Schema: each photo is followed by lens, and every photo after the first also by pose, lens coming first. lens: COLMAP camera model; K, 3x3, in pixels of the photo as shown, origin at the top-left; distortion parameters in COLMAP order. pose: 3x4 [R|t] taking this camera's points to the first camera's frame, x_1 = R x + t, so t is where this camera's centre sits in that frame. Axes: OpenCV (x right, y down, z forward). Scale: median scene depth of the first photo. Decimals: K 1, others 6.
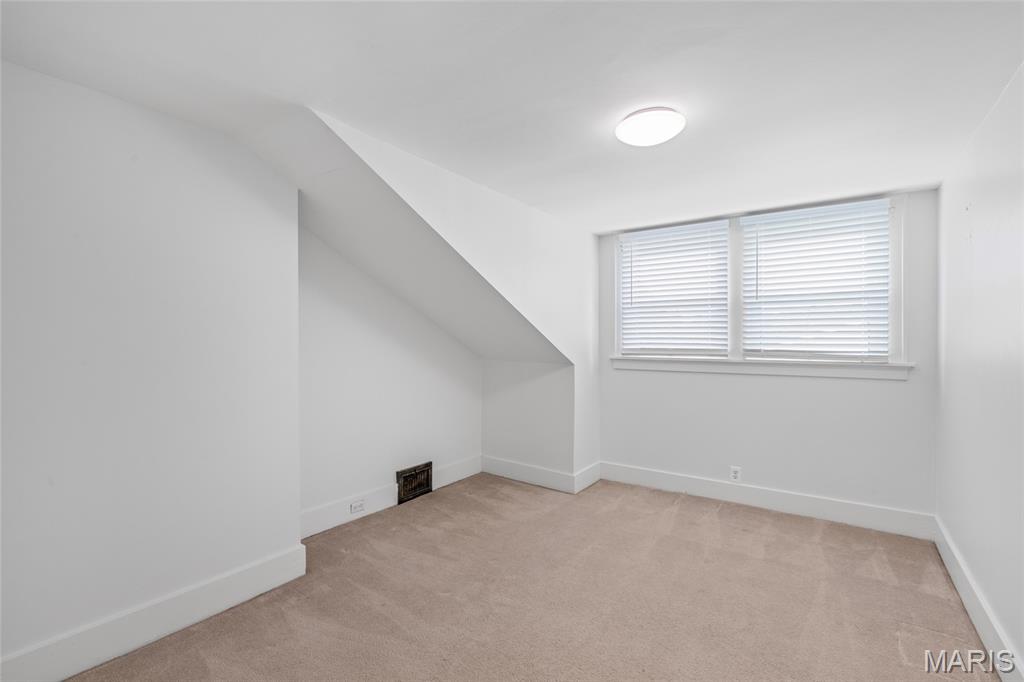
lens RADIAL K [[454.4, 0, 515.2], [0, 454.4, 337.8], [0, 0, 1]] dist [0.001968, 0.000209]
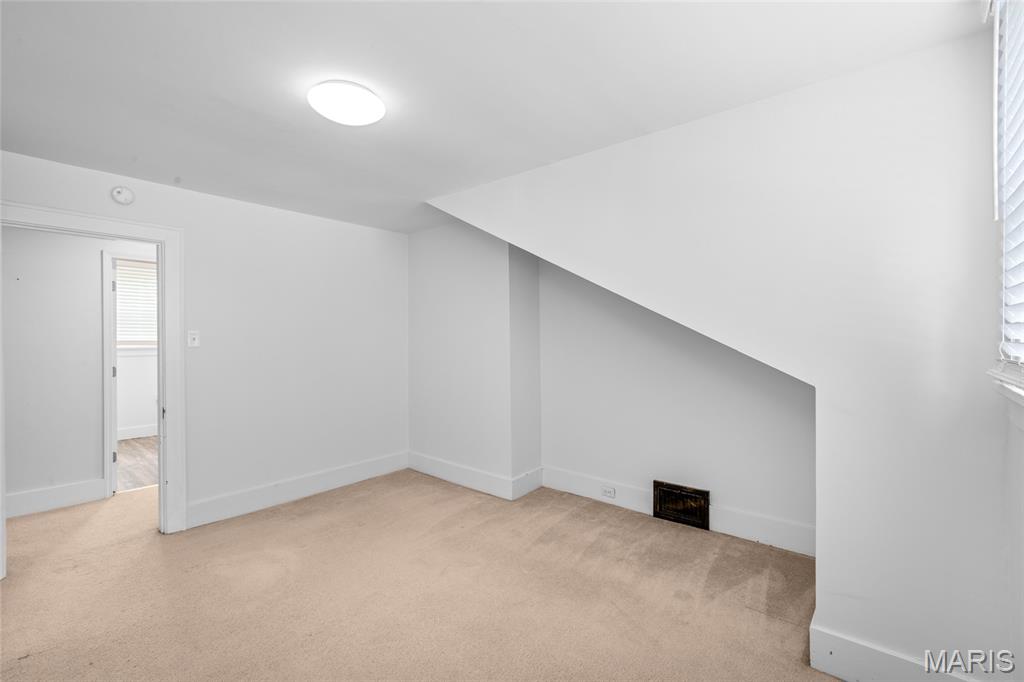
lens RADIAL K [[454.4, 0, 515.2], [0, 454.4, 337.8], [0, 0, 1]] dist [0.001968, 0.000209]
pose [[-0.076273, 0.007189, -0.997061, 0.679924], [0.005607, 0.999961, 0.006781, 0.000084], [0.997071, -0.005073, -0.076311, 0.797848]]
